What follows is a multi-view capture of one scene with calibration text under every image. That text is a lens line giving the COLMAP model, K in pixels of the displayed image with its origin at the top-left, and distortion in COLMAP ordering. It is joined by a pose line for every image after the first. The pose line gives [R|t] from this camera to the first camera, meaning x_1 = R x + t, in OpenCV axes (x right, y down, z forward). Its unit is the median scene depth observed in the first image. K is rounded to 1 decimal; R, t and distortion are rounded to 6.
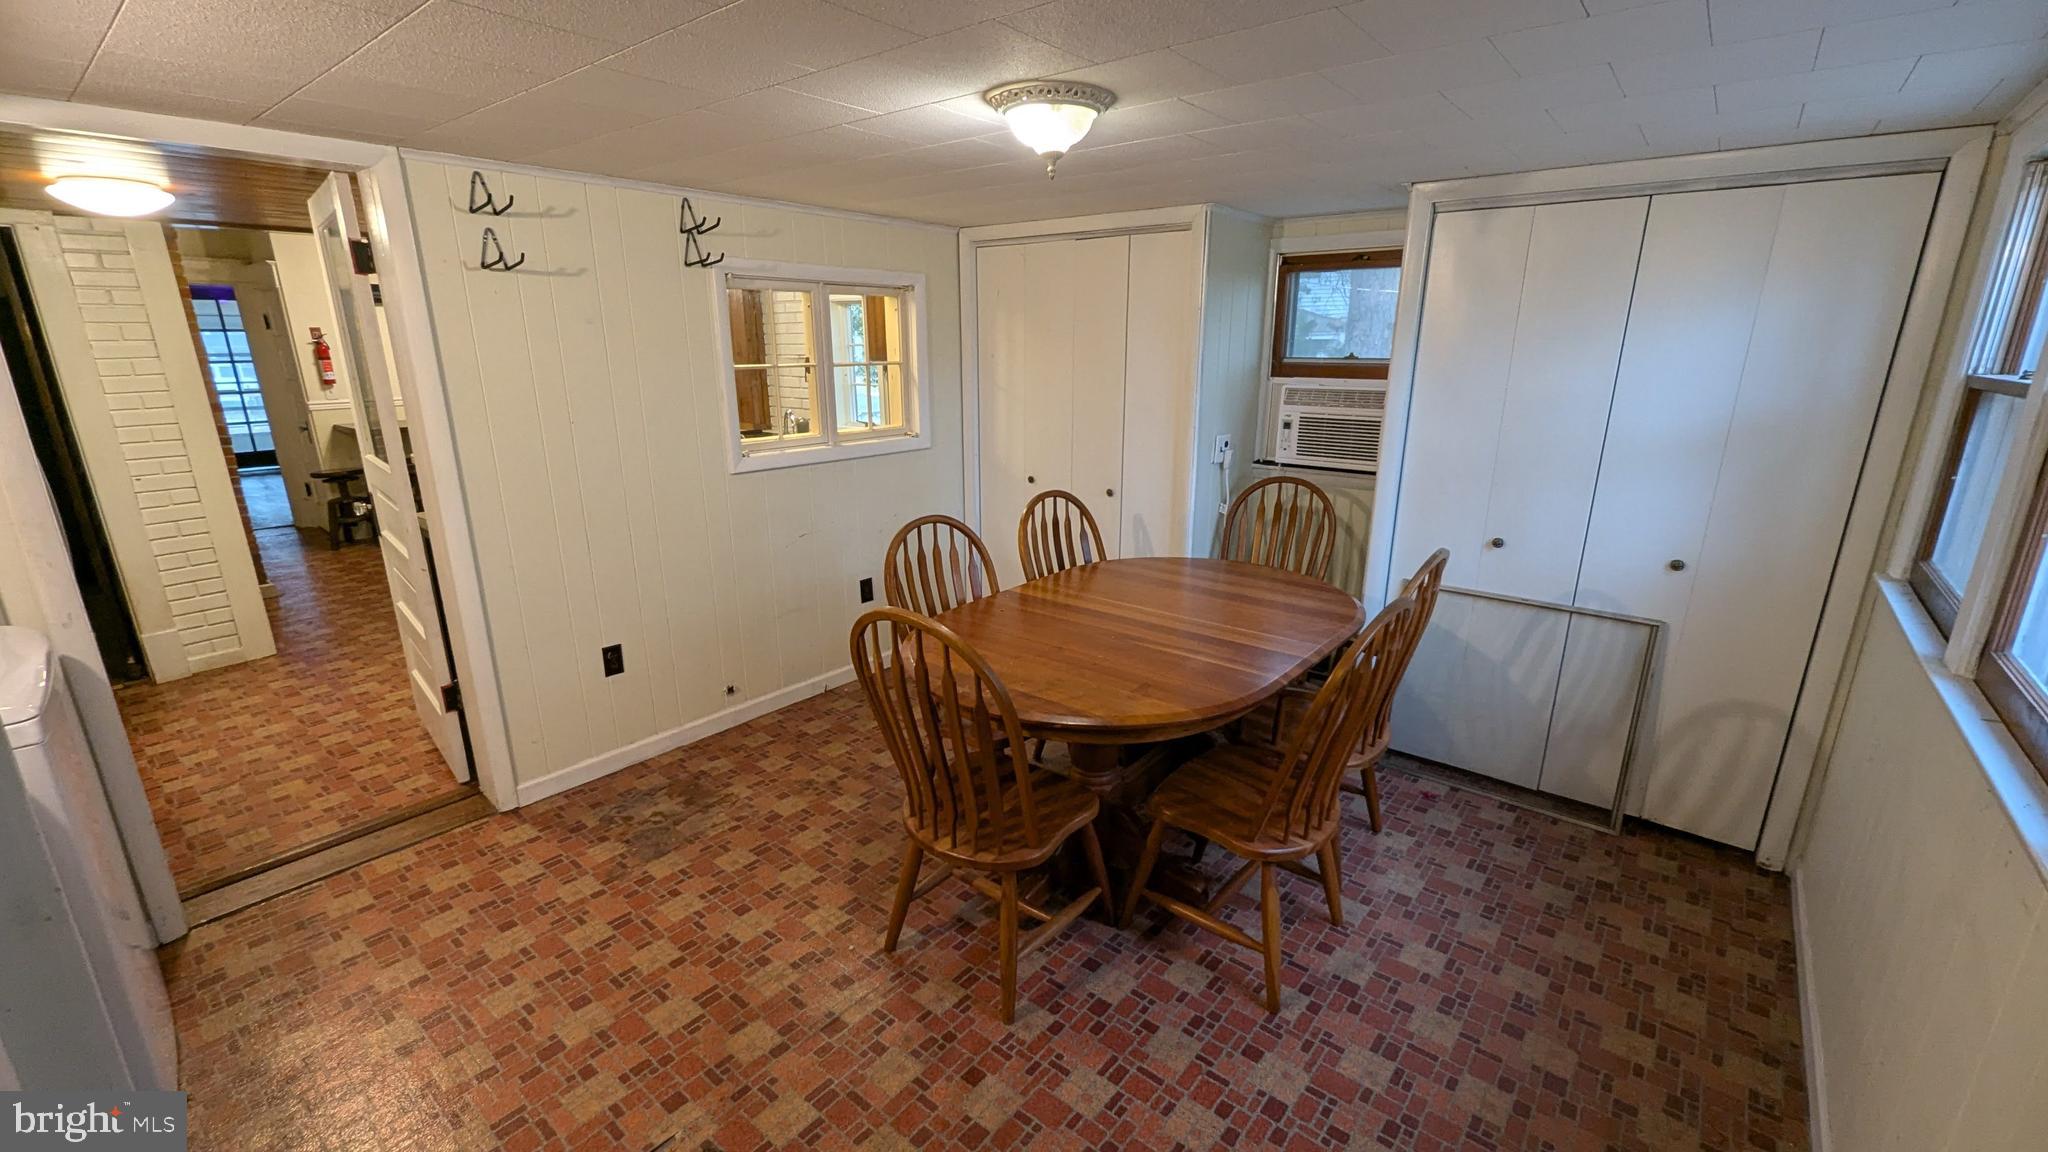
lens RADIAL K [[842.0, 0, 1026.9], [0, 842.0, 578.2], [0, 0, 1]] dist [-0.000526, -0.001160]
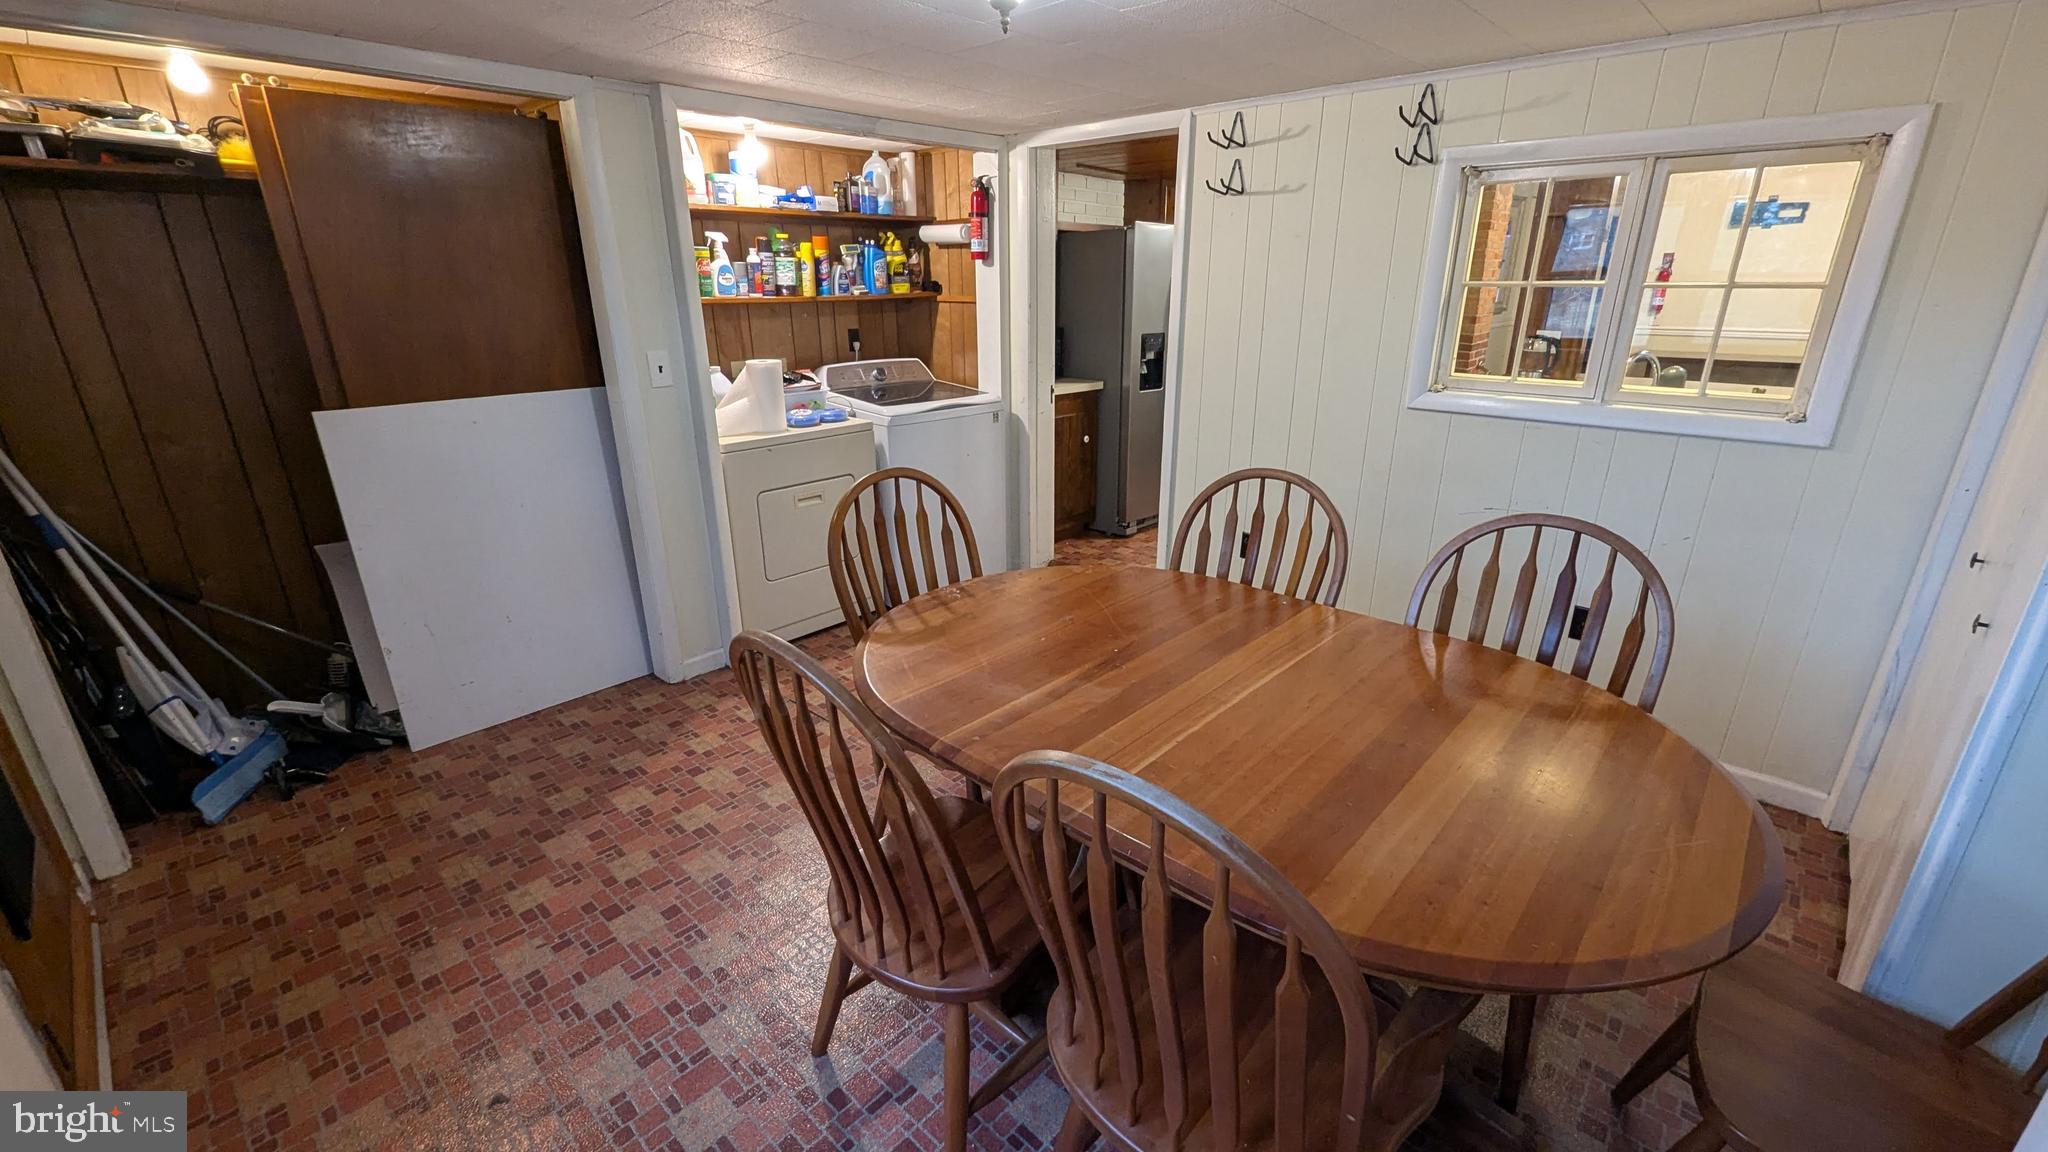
lens RADIAL K [[842.0, 0, 1029.3], [0, 842.0, 577.8], [0, 0, 1]] dist [-0.000526, -0.001160]
pose [[-0.056137, 0.336126, -0.940143, 0.762070], [-0.271238, 0.901080, 0.338356, -0.211079], [0.960874, 0.273996, 0.040586, 0.869527]]
